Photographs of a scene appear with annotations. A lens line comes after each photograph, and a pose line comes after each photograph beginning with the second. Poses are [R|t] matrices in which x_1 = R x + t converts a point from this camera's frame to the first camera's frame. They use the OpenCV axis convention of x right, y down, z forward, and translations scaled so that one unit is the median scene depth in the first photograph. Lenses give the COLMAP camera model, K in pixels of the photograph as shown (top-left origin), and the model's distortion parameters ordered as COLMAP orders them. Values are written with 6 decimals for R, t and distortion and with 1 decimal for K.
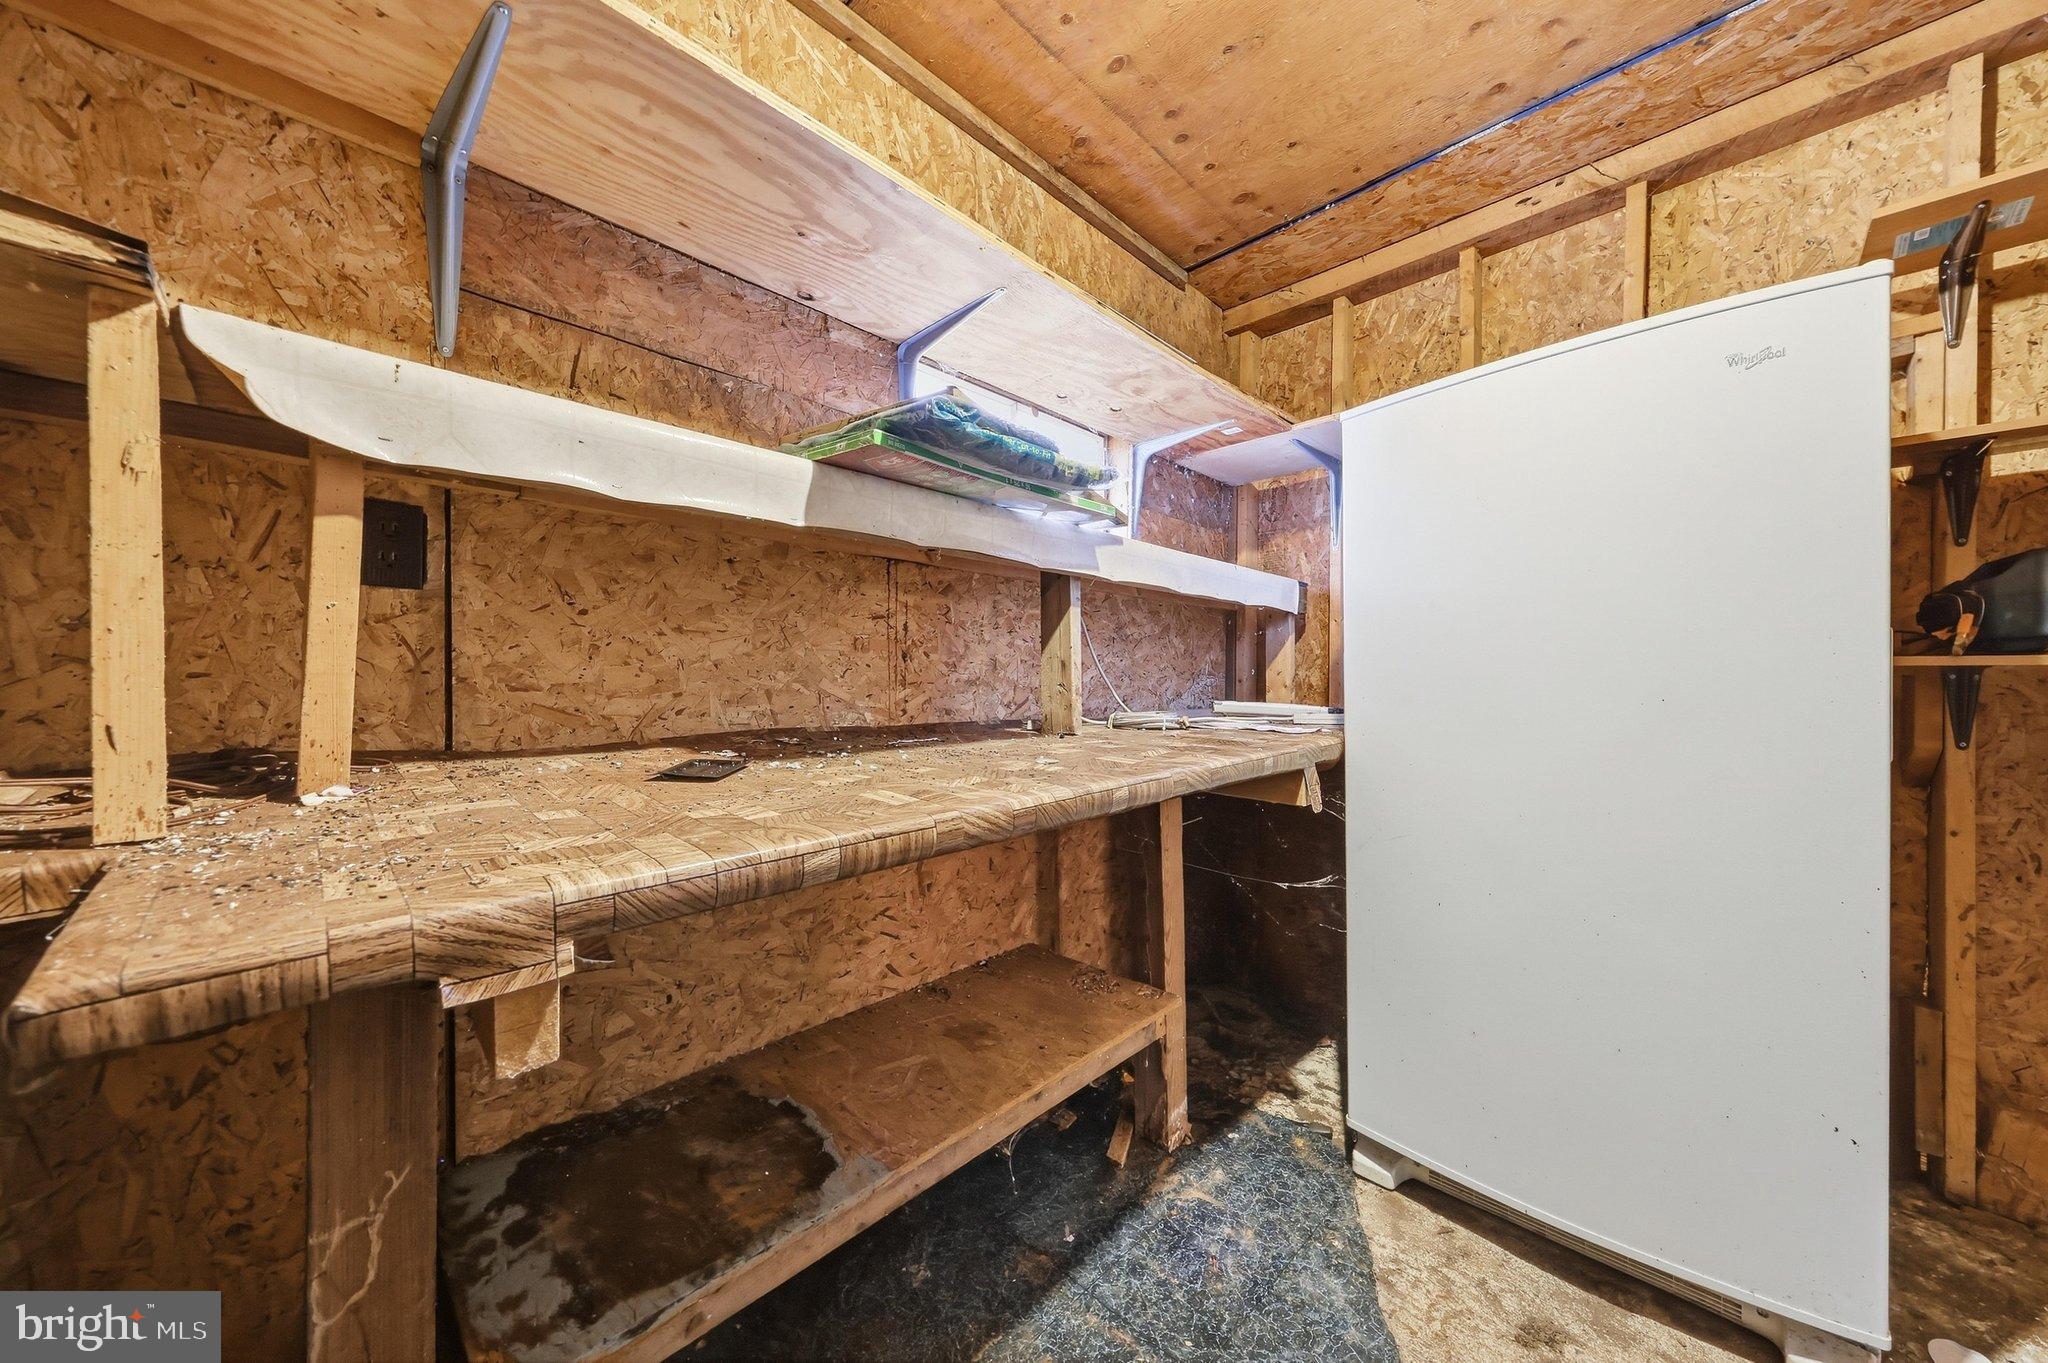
lens RADIAL K [[699.5, 0, 1031.6], [0, 699.5, 695.4], [0, 0, 1]] dist [0.001398, 0.000111]
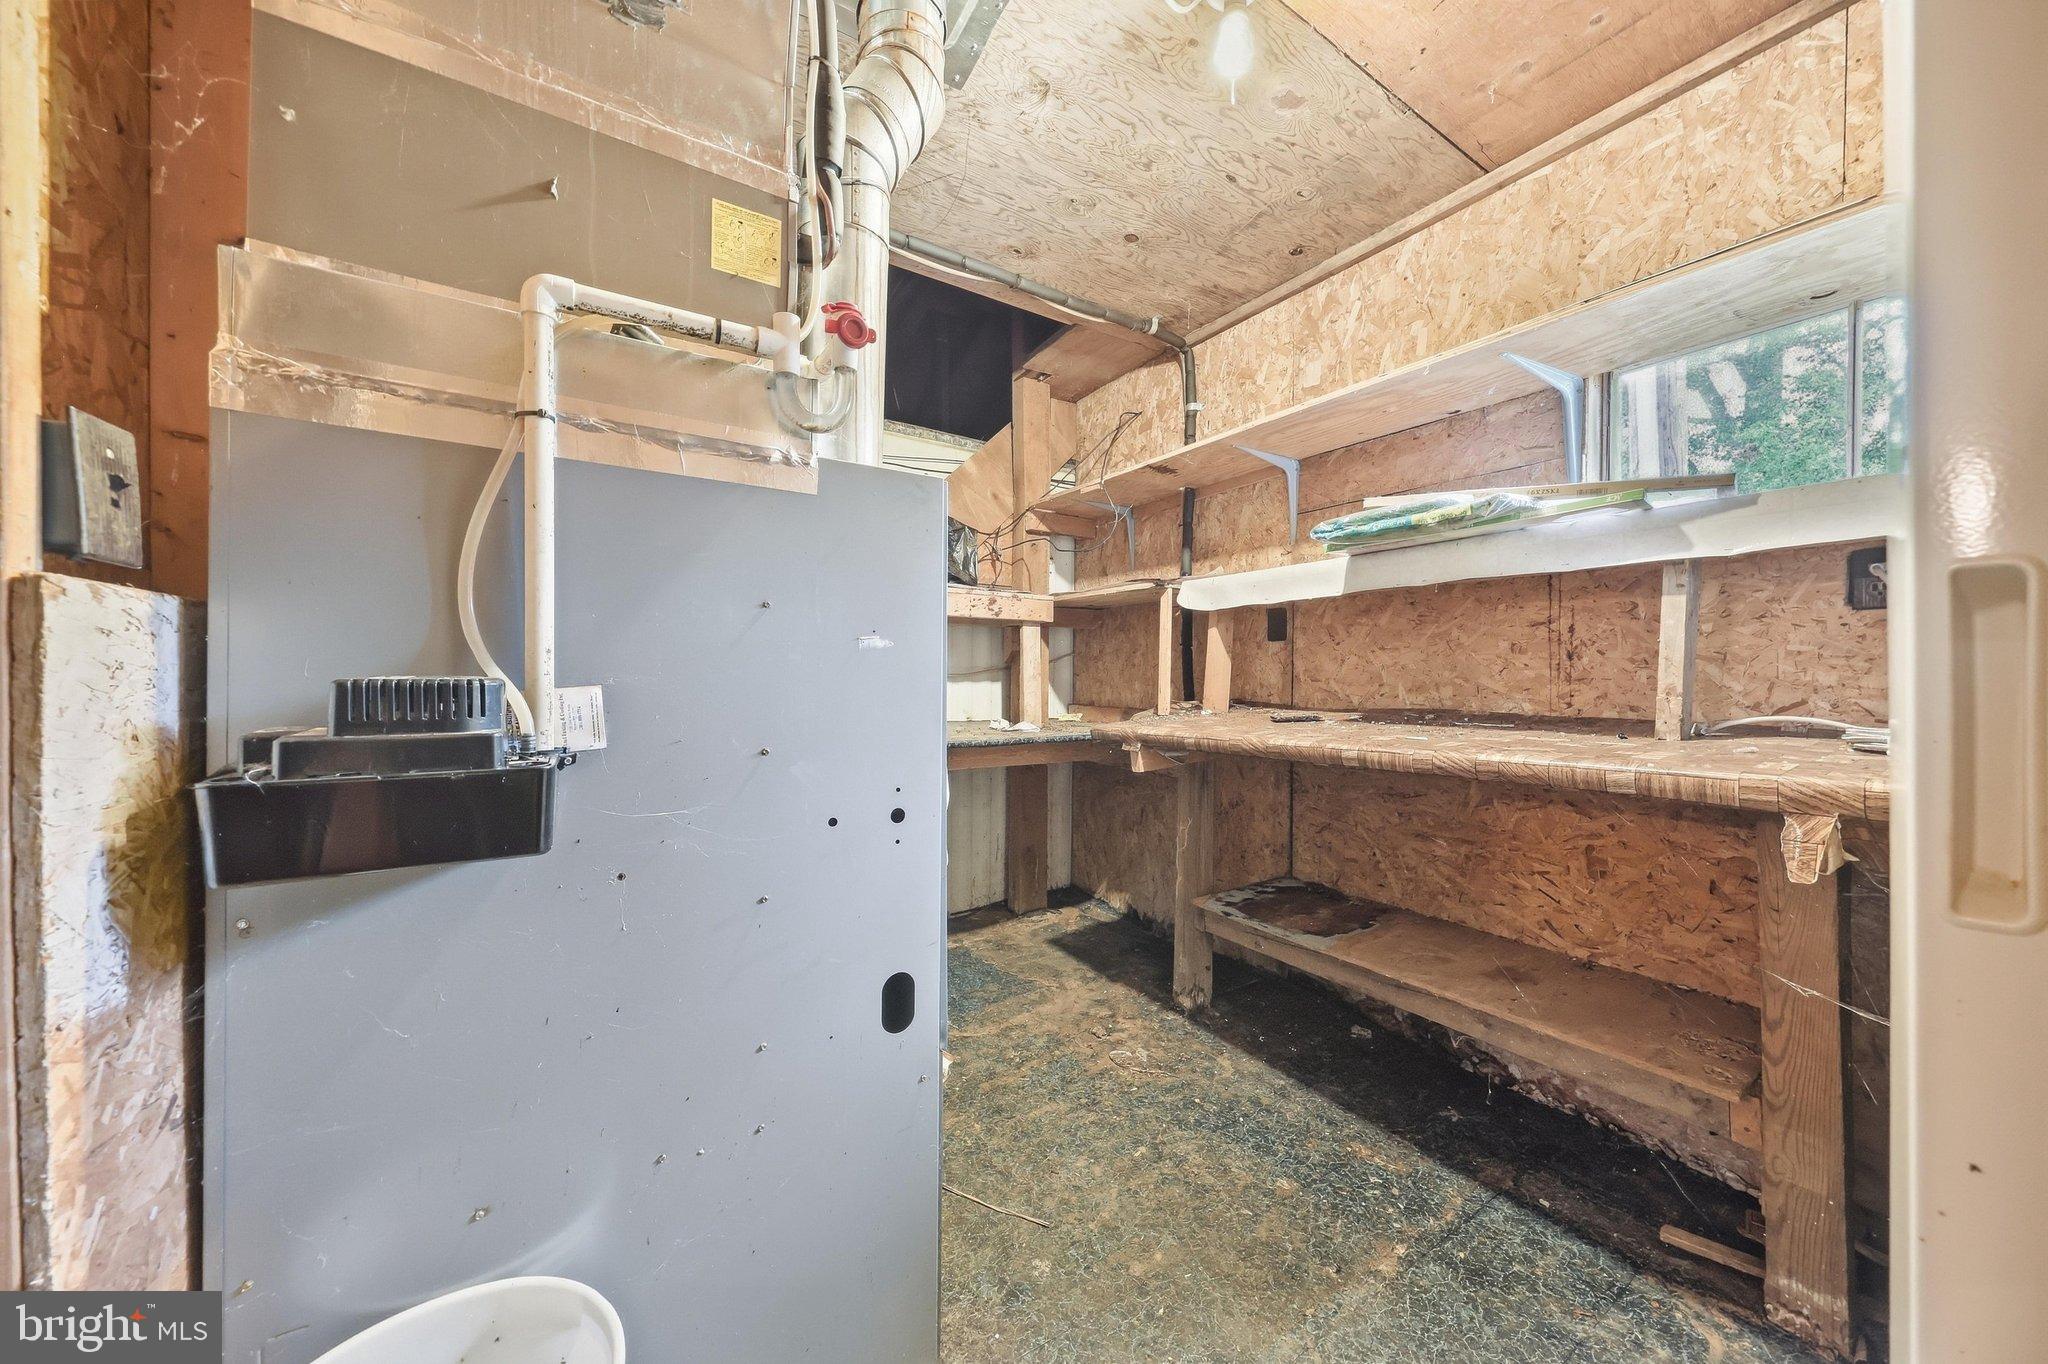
lens RADIAL K [[699.5, 0, 1024.9], [0, 699.5, 674.9], [0, 0, 1]] dist [0.001398, 0.000111]
pose [[-0.218487, 0.002498, -0.975837, 1.341595], [-0.014017, 0.999886, 0.005698, -0.022554], [0.975739, 0.014923, -0.218427, 0.477546]]
